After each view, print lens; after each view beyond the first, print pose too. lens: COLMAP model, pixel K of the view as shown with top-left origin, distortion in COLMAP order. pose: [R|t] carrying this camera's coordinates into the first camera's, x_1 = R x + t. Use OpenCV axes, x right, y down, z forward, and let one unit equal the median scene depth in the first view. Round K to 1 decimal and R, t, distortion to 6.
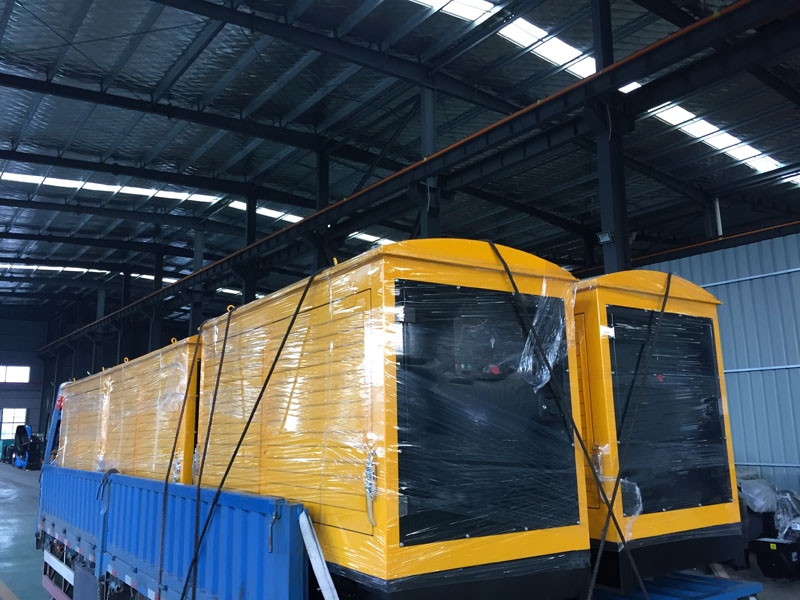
lens RADIAL K [[682.9, 0, 397.5], [0, 682.9, 285.4], [0, 0, 1]] dist [0.093635, -0.136699]
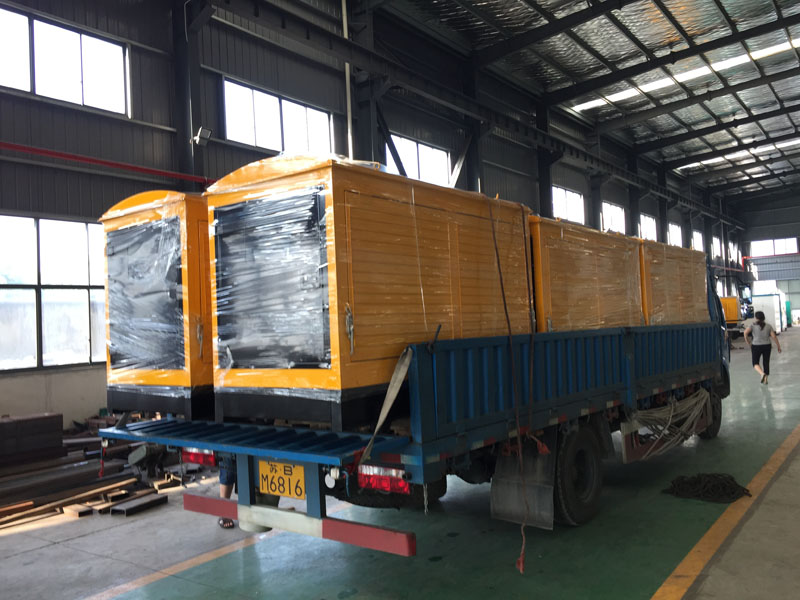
lens RADIAL K [[682.9, 0, 397.5], [0, 682.9, 285.4], [0, 0, 1]] dist [0.093635, -0.136699]
pose [[0.287424, -0.055330, -0.956204, 1.652438], [0.232363, 0.972534, 0.013571, 0.235885], [0.929190, -0.226087, 0.292386, 0.946290]]
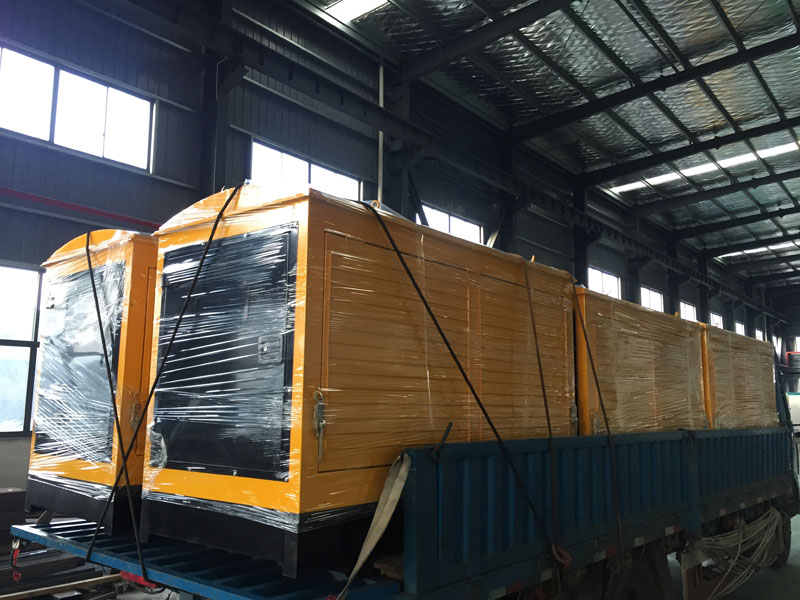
lens RADIAL K [[682.9, 0, 397.5], [0, 682.9, 285.4], [0, 0, 1]] dist [0.093635, -0.136699]
pose [[0.250308, -0.145585, -0.957158, 1.358431], [0.180122, 0.978372, -0.101708, 0.242453], [0.951263, -0.146947, 0.271117, 1.079298]]
